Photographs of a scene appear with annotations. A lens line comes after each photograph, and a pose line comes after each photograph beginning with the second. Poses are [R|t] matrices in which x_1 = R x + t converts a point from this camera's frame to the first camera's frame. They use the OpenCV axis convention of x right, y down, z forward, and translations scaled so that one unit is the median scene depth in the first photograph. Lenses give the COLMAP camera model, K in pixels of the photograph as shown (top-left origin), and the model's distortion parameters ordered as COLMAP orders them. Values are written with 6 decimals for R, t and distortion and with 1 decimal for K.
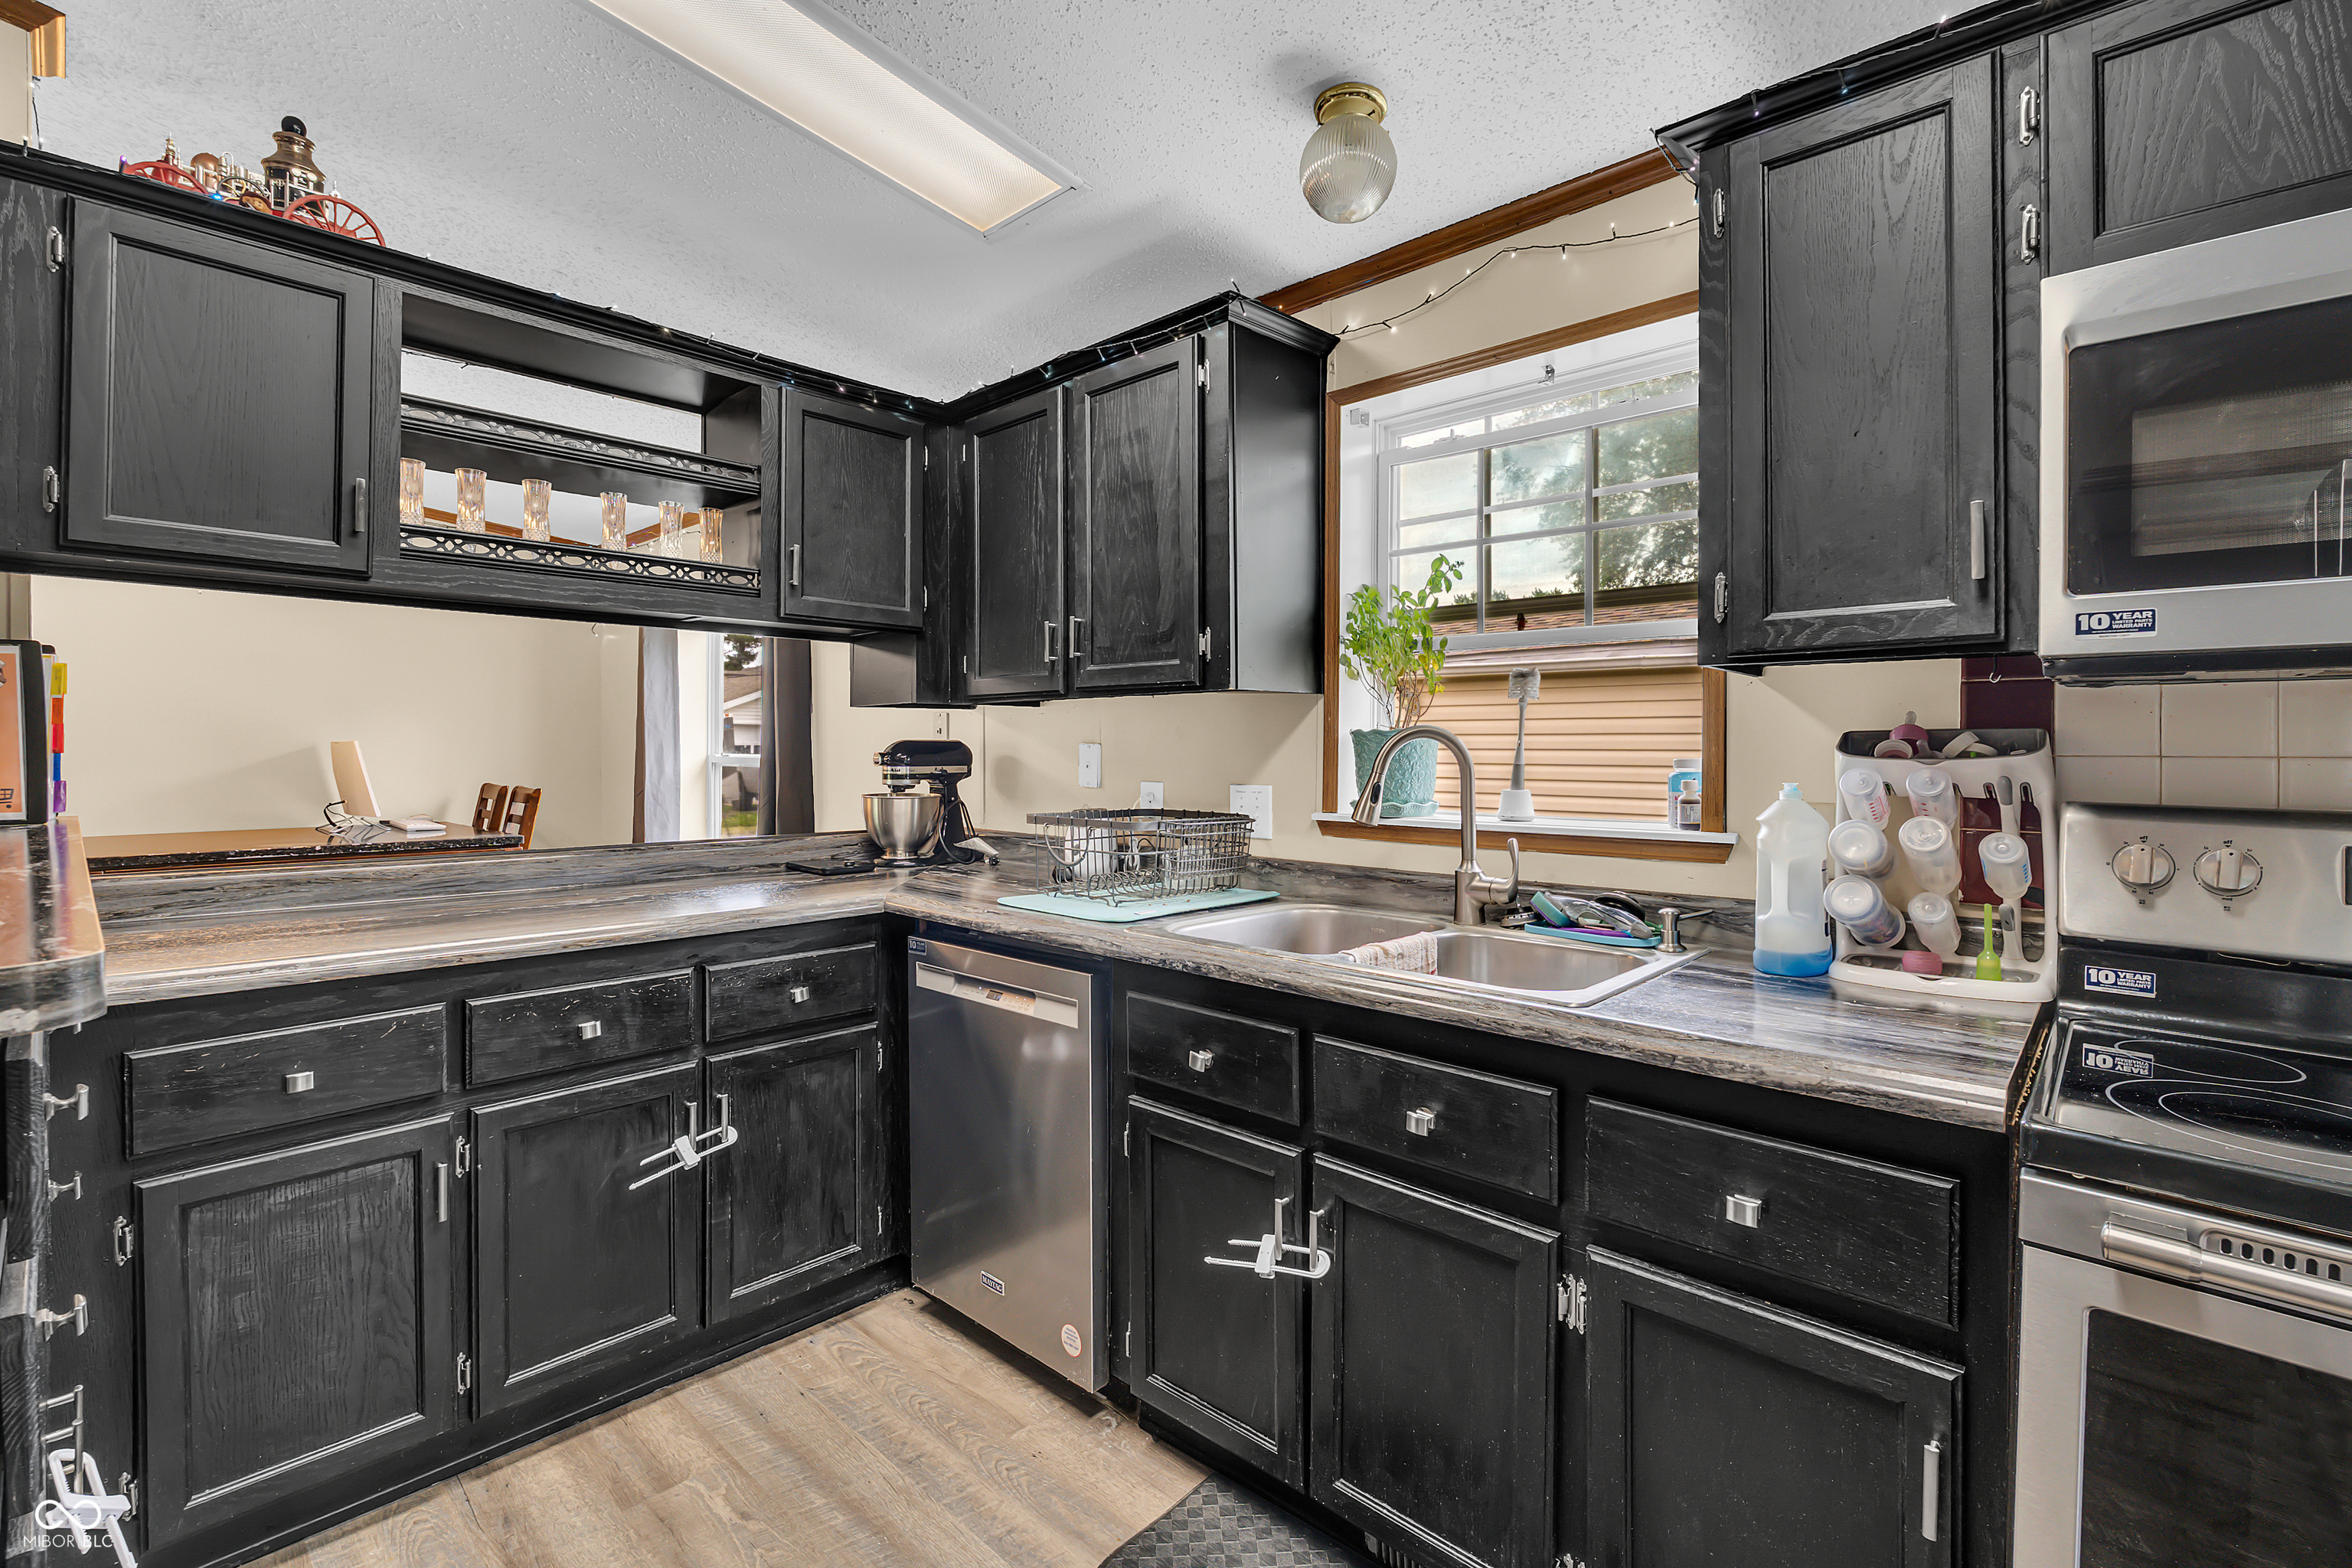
lens RADIAL K [[1033.8, 0, 1164.3], [0, 1033.8, 749.8], [0, 0, 1]] dist [-0.003499, 0.000403]
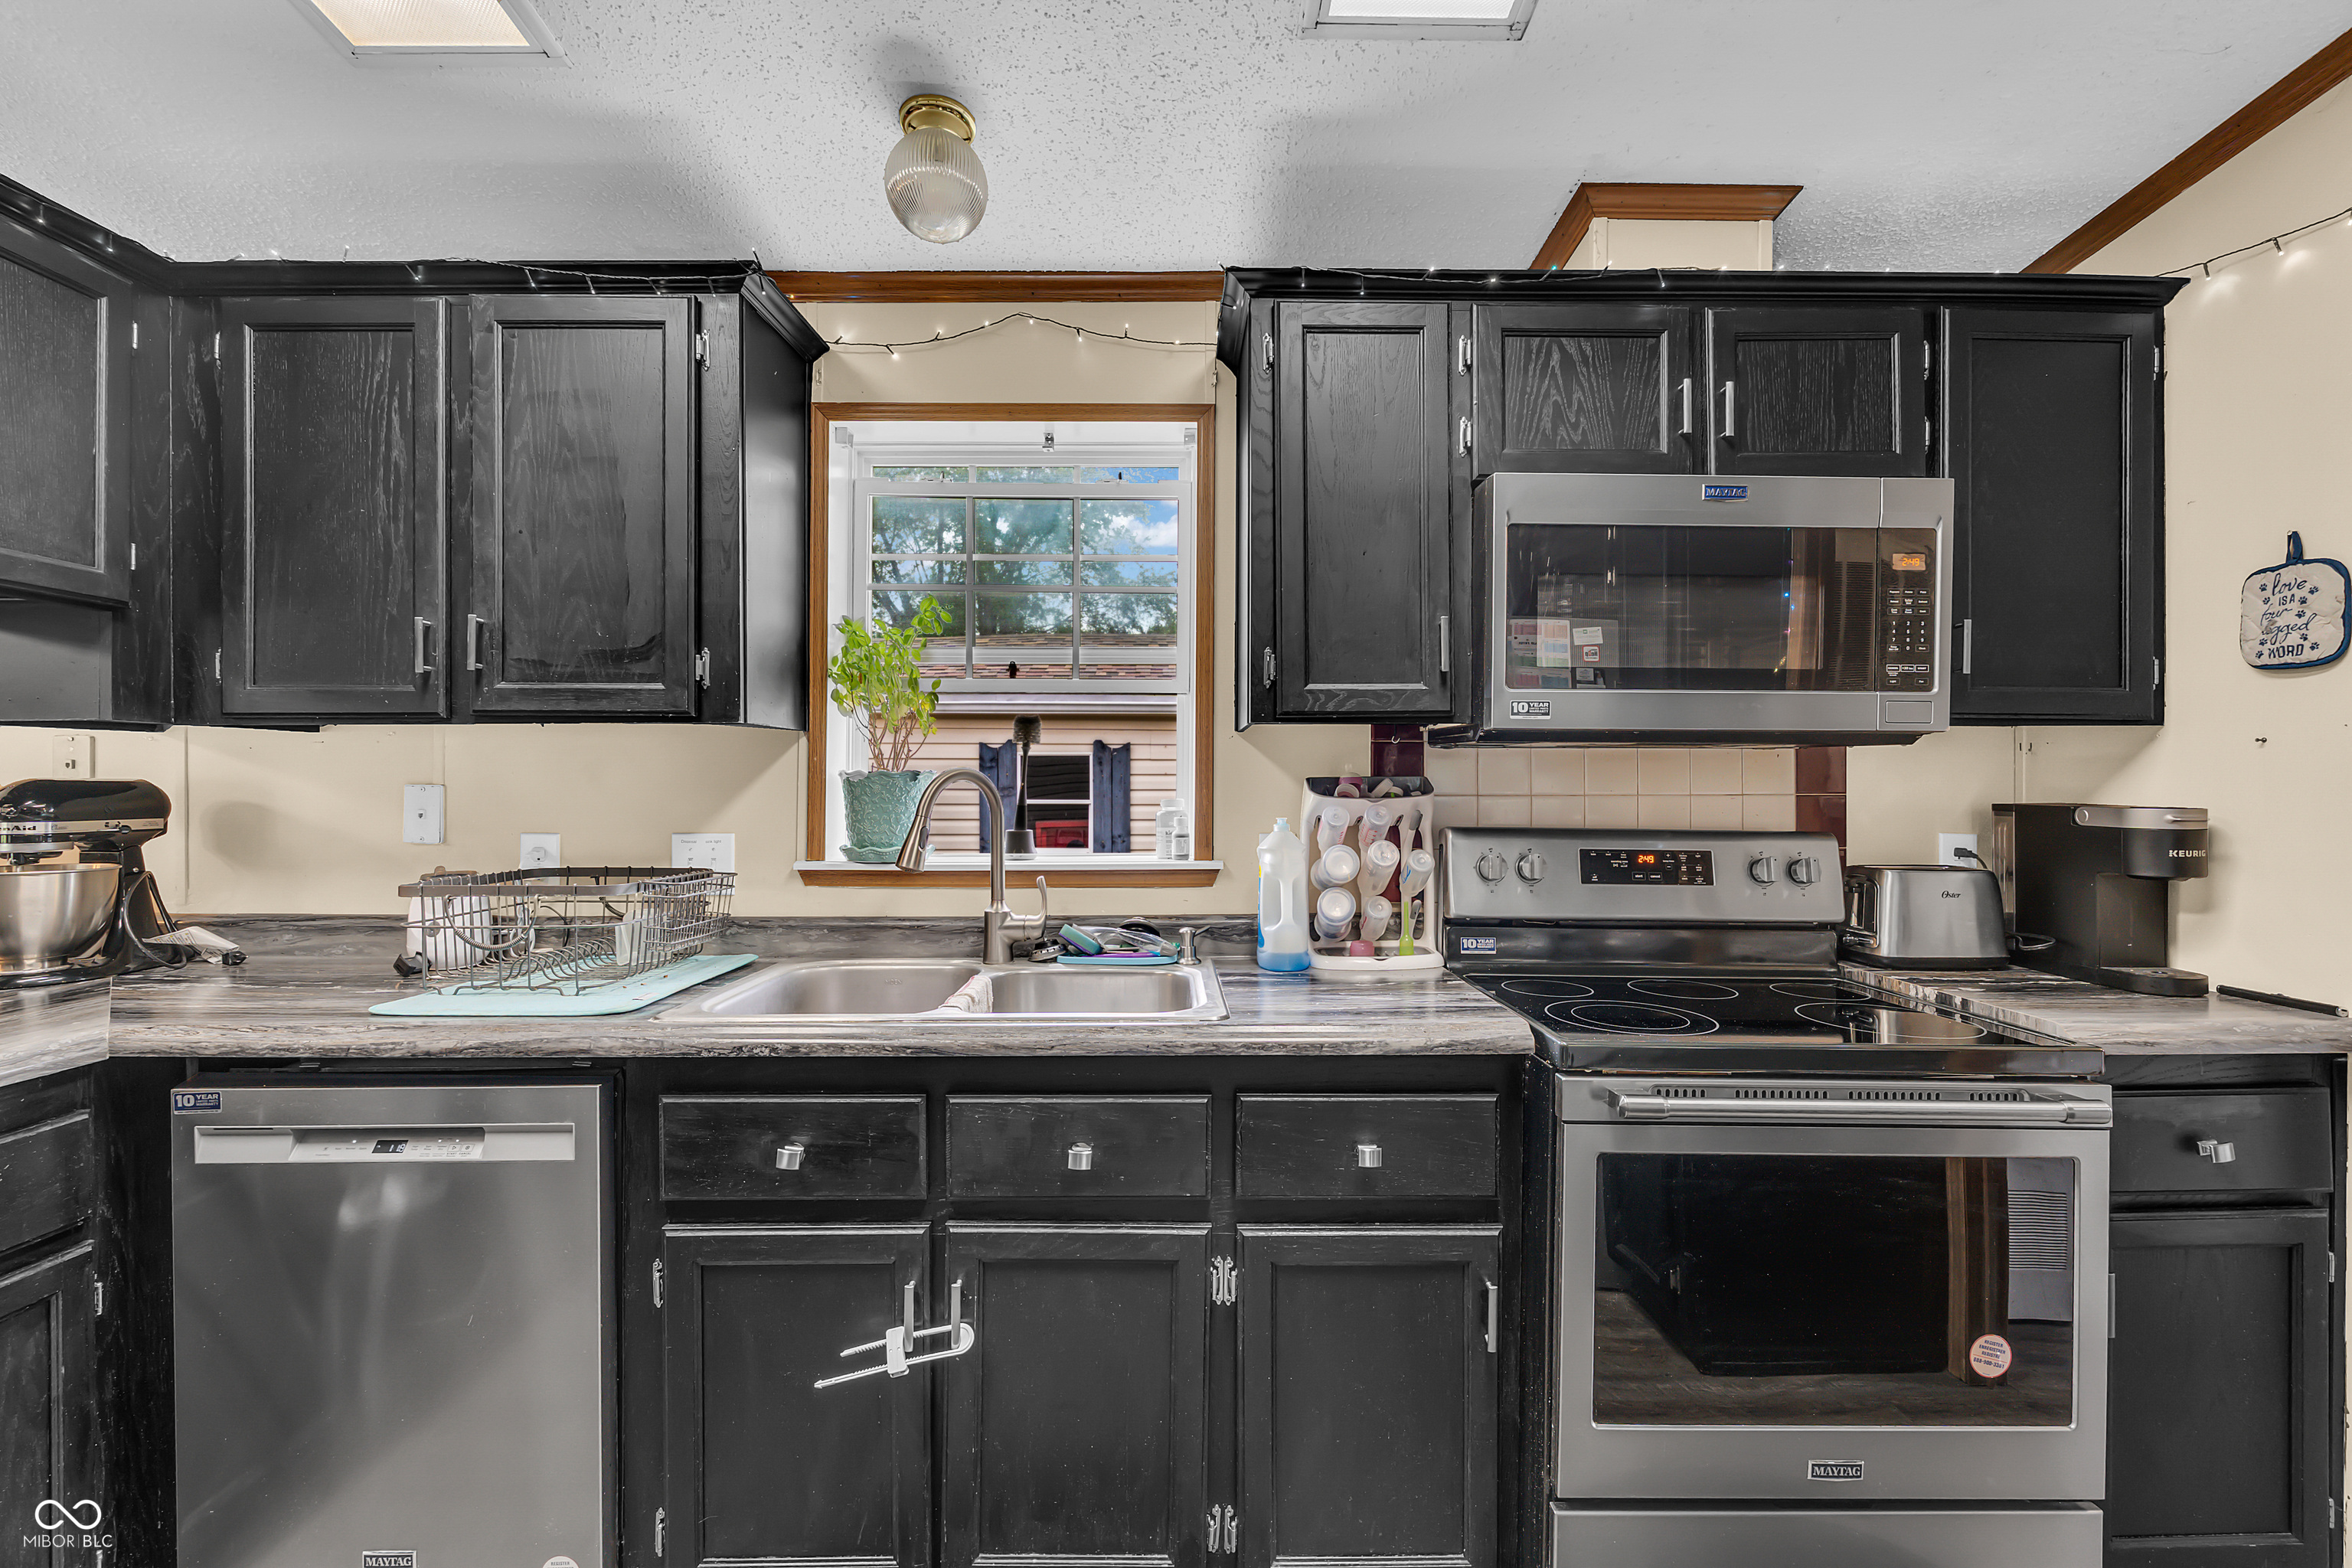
lens RADIAL K [[1033.8, 0, 1170.1], [0, 1033.8, 786.1], [0, 0, 1]] dist [-0.003499, 0.000403]
pose [[0.726156, -0.000930, 0.687530, -0.293190], [0.002102, 0.999997, -0.000867, -0.004805], [-0.687527, 0.002075, 0.726156, 0.146844]]
